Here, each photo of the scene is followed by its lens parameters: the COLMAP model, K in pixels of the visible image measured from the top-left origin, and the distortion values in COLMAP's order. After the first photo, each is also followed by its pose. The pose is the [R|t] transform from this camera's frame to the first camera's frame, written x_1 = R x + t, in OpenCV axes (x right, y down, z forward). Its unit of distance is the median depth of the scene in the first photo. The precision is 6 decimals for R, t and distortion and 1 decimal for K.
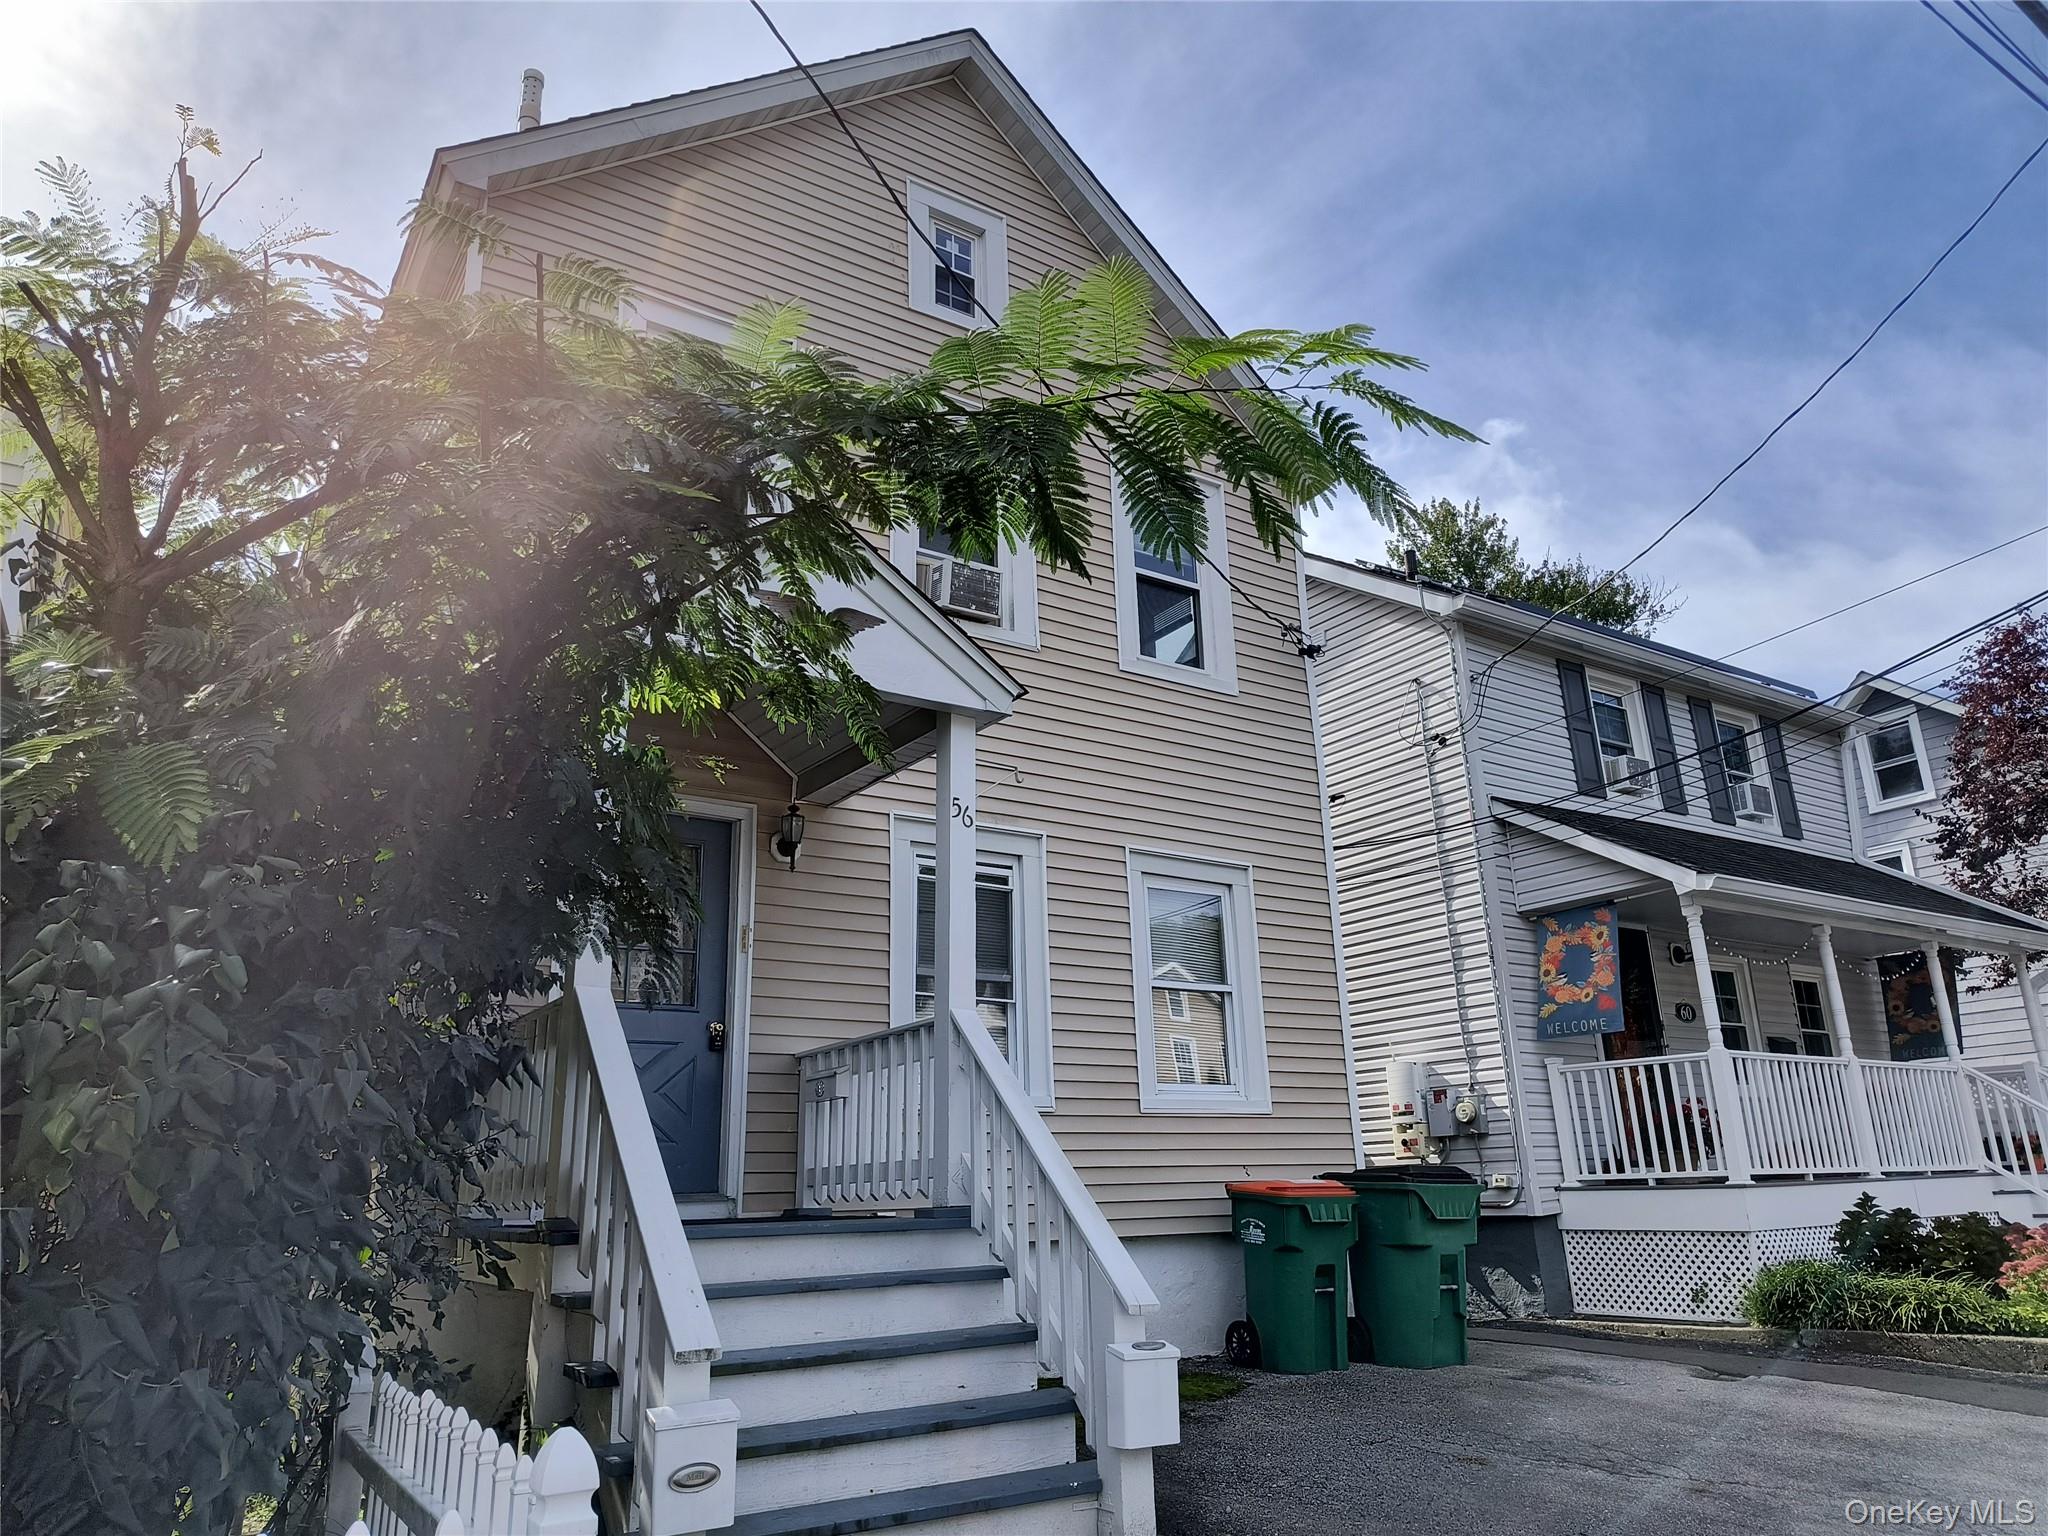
lens RADIAL K [[1412.4, 0, 1033.7], [0, 1412.4, 767.6], [0, 0, 1]] dist [0.046029, -0.047307]
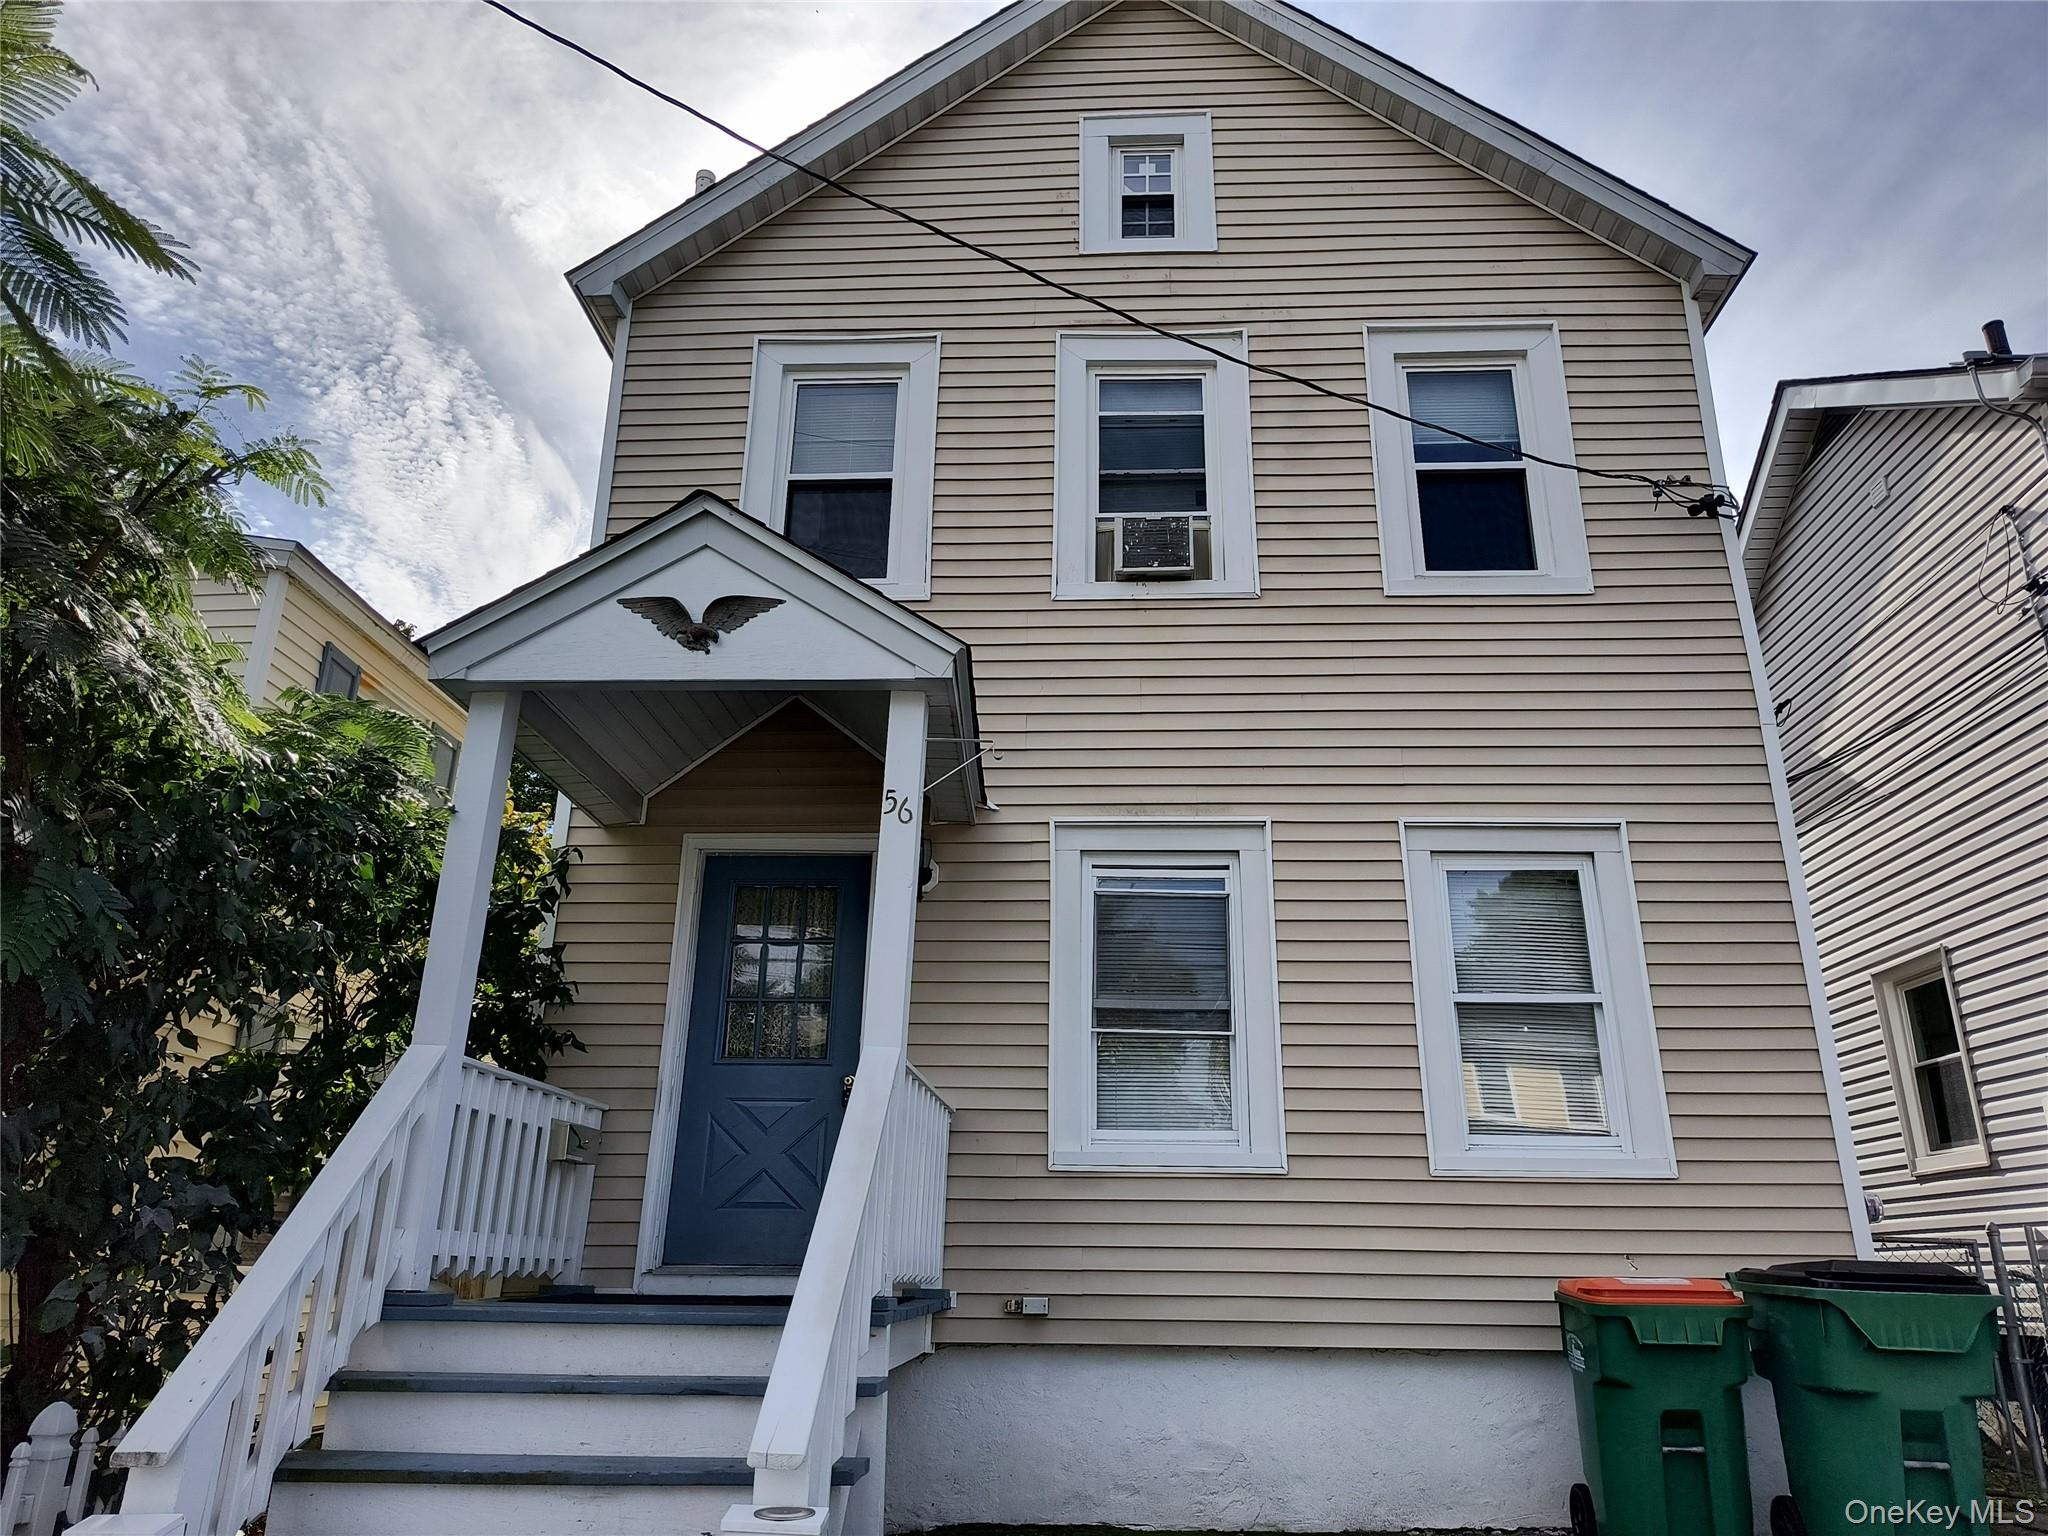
lens RADIAL K [[1383.9, 0, 1050.1], [0, 1383.9, 768.5], [0, 0, 1]] dist [0.052433, -0.086298]
pose [[0.803625, -0.164899, -0.571835, 0.366154], [0.141610, 0.986233, -0.085387, 0.068922], [0.578042, -0.012358, 0.815913, 0.298115]]
